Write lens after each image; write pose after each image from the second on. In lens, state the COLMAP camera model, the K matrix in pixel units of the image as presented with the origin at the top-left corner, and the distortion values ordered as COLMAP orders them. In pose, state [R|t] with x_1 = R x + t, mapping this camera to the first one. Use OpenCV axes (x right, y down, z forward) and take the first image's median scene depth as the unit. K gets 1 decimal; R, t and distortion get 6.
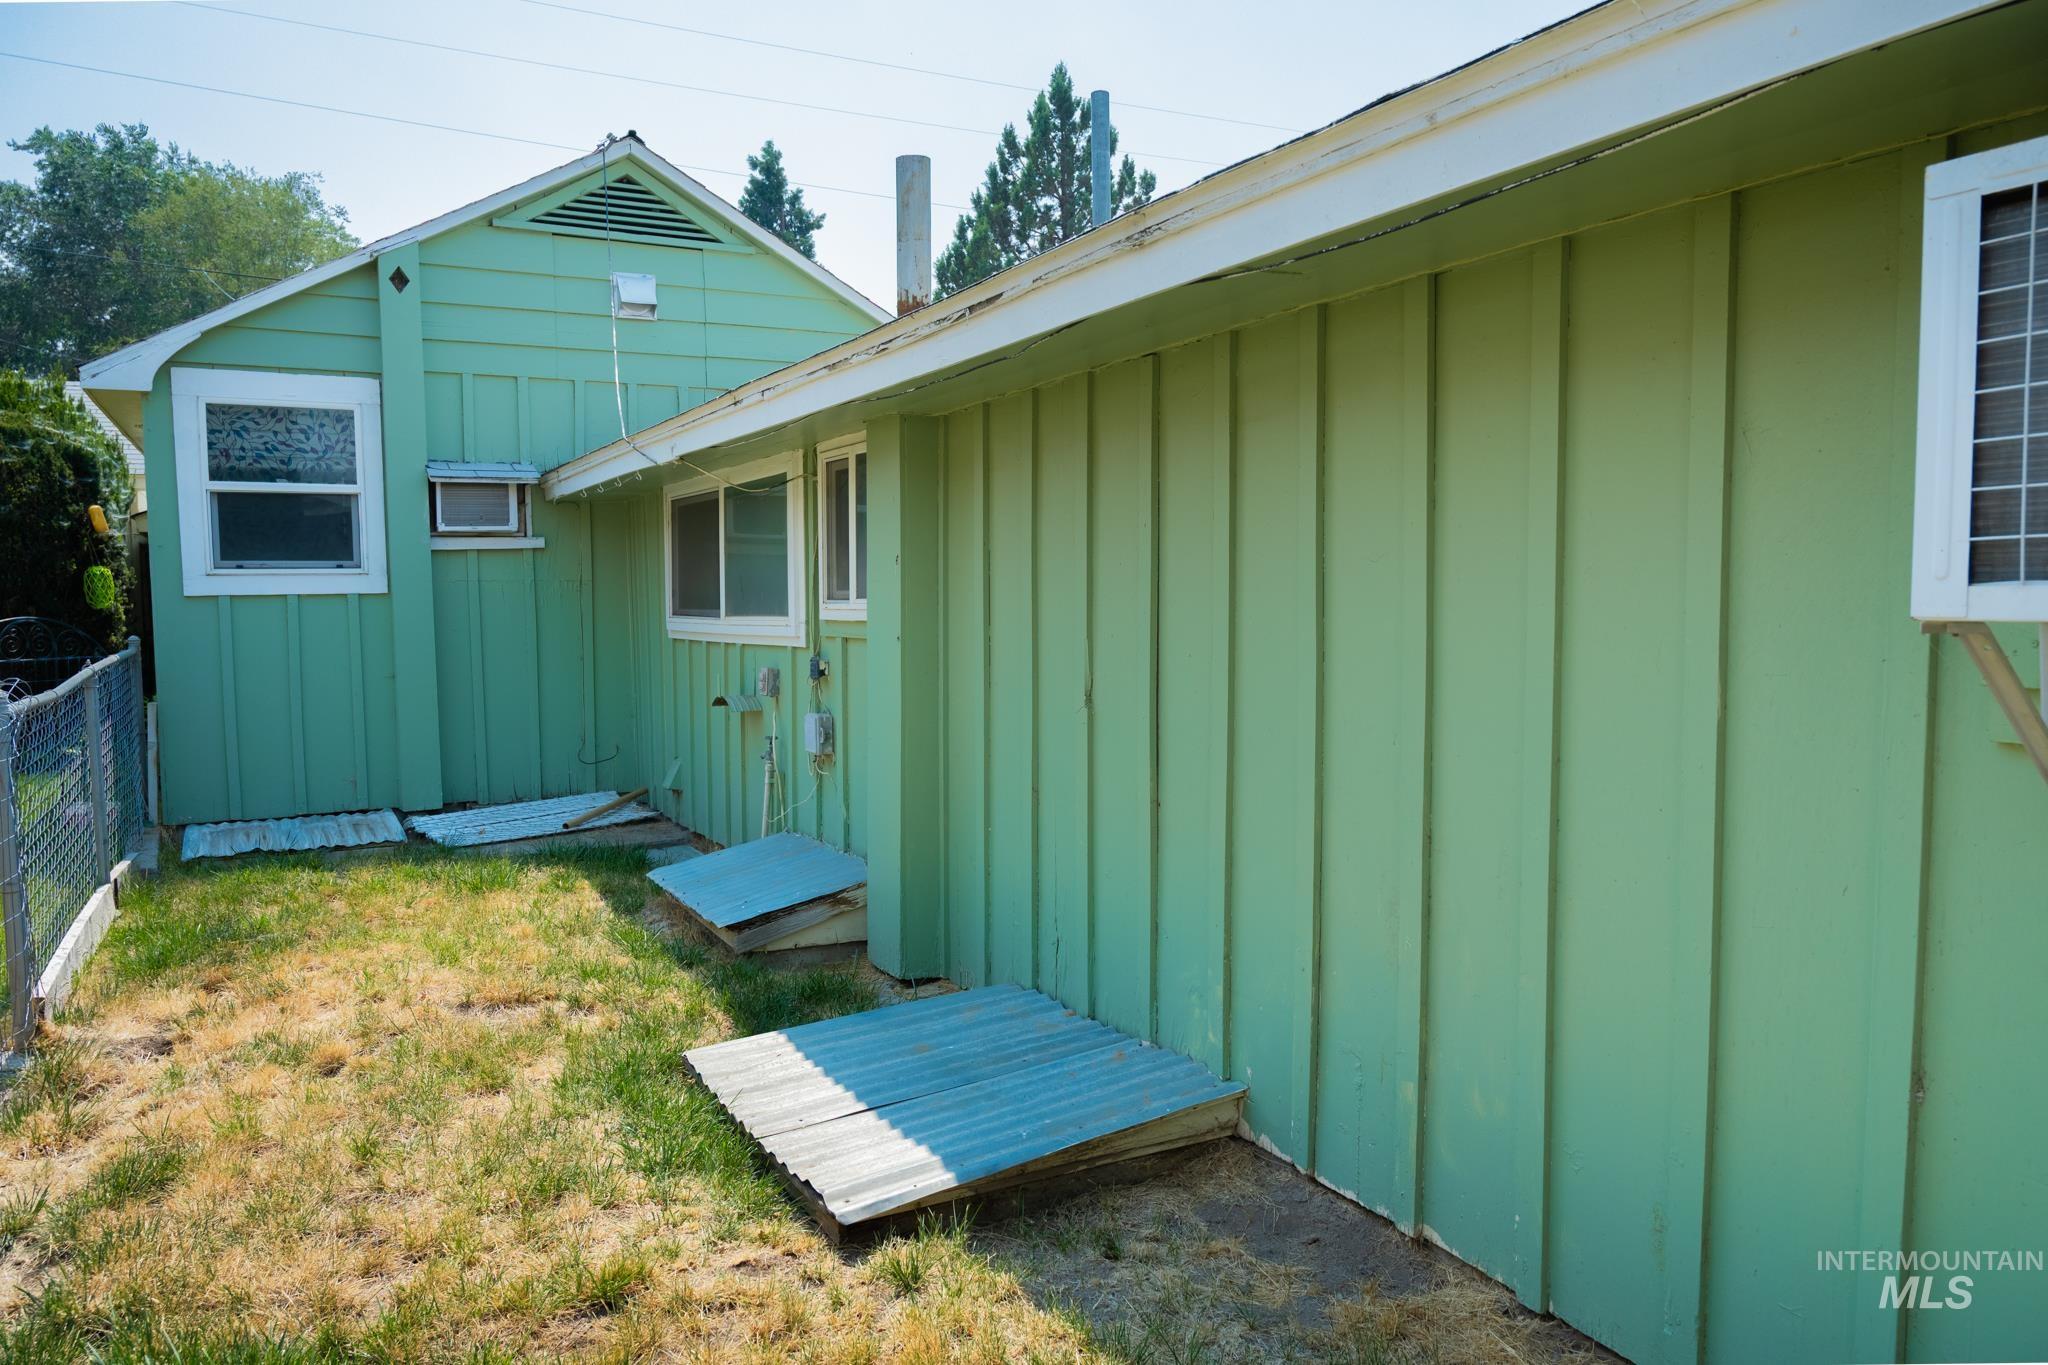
lens RADIAL K [[1352.2, 0, 1025.3], [0, 1352.2, 683.5], [0, 0, 1]] dist [-0.005318, 0.006493]
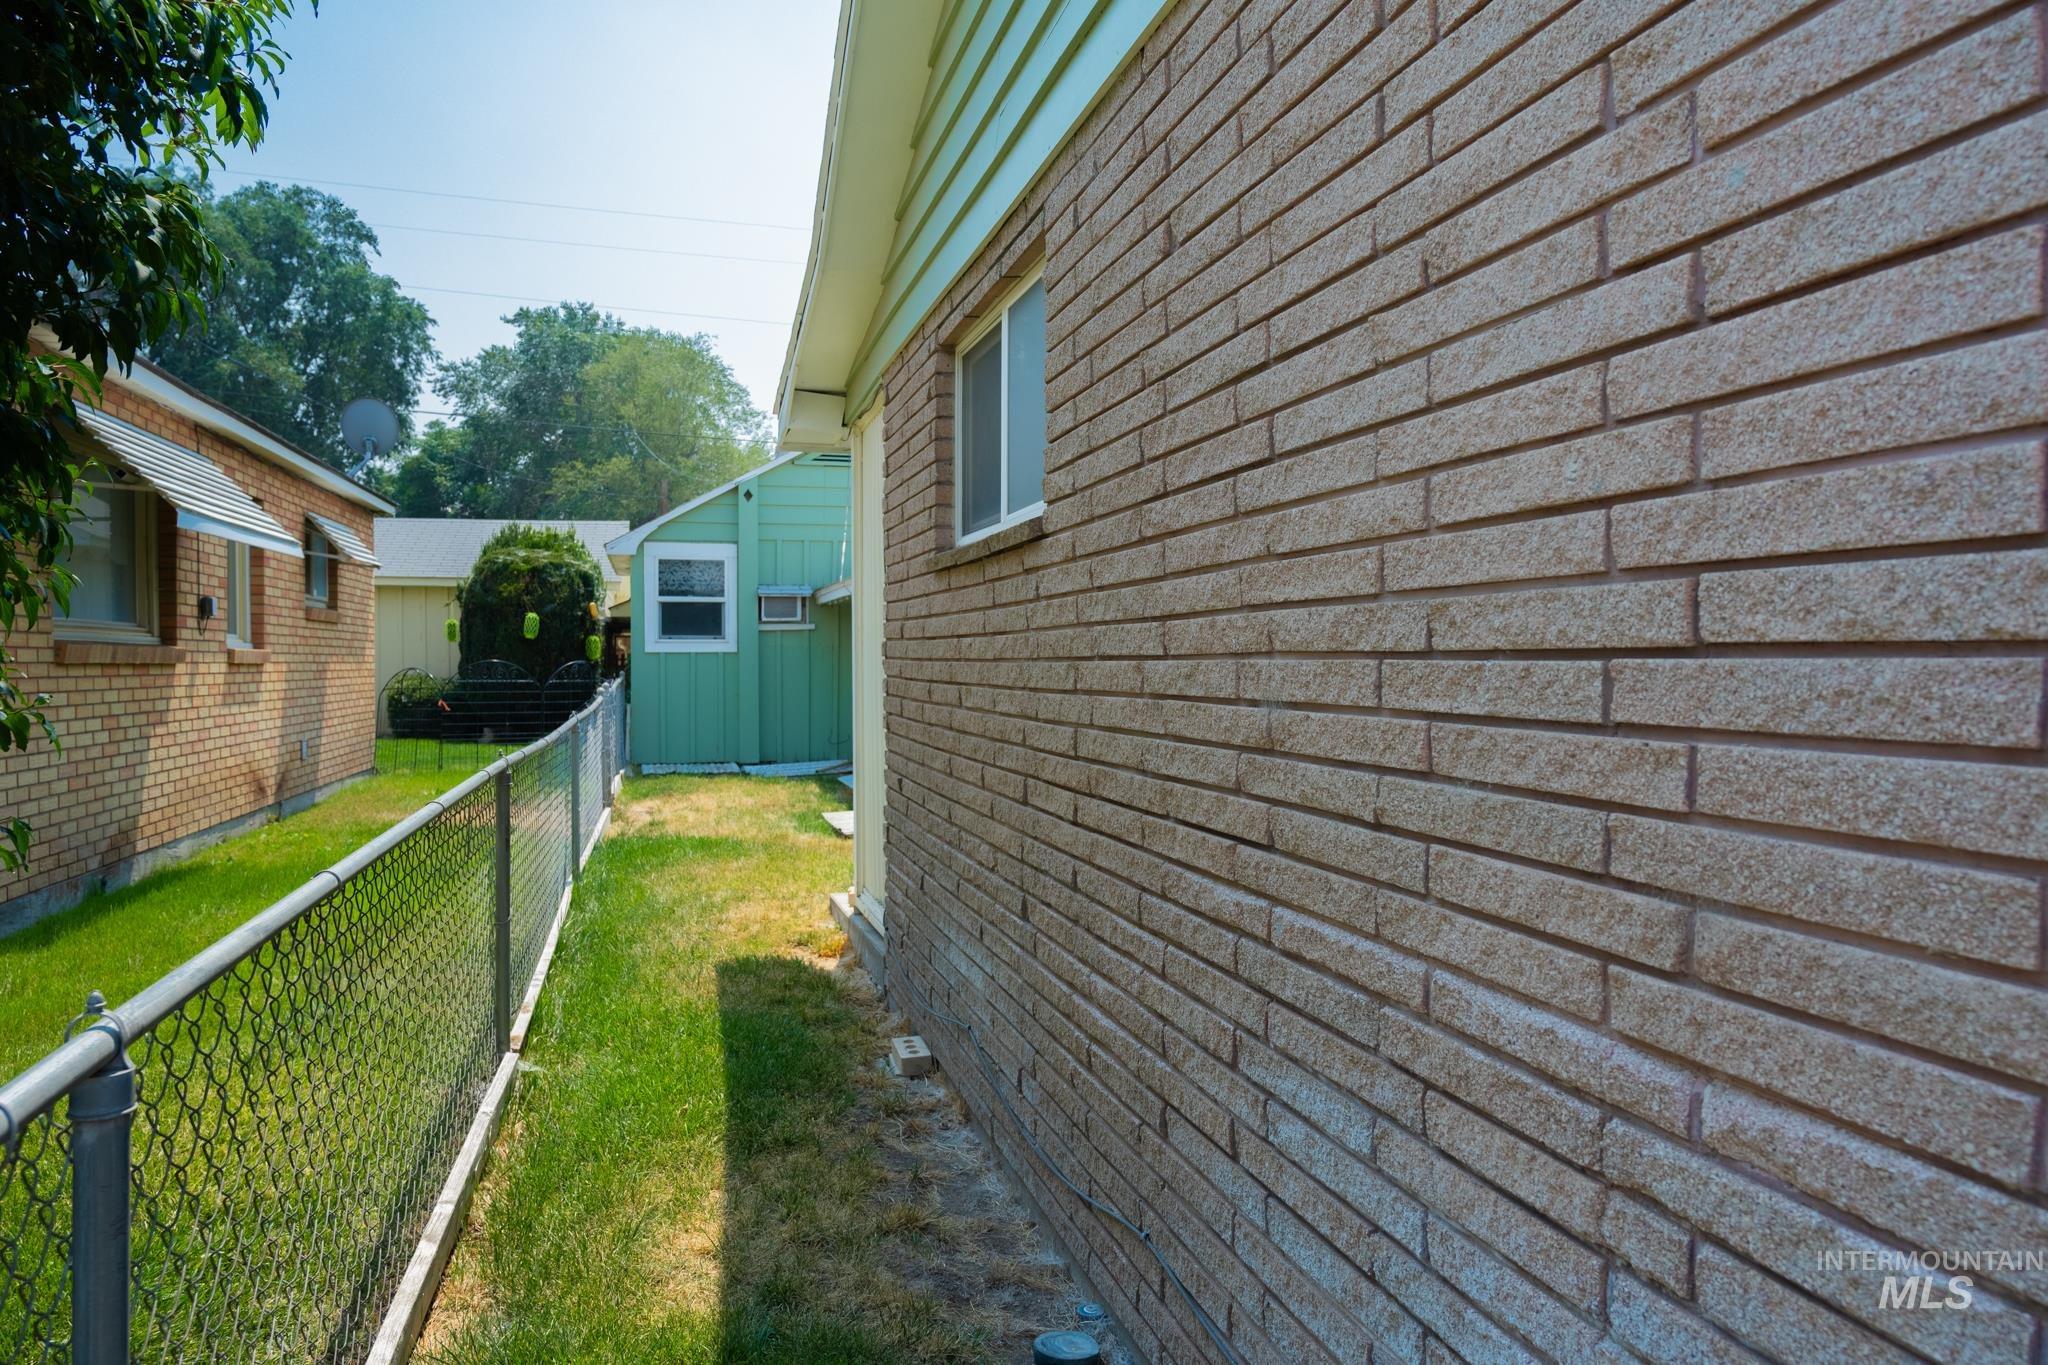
lens RADIAL K [[1352.2, 0, 1022.7], [0, 1352.2, 679.9], [0, 0, 1]] dist [-0.005318, 0.006493]
pose [[0.970988, 0.015162, -0.238646, 0.386522], [-0.027335, 0.998484, -0.047782, 0.053753], [0.237559, 0.052919, 0.969931, -0.776663]]
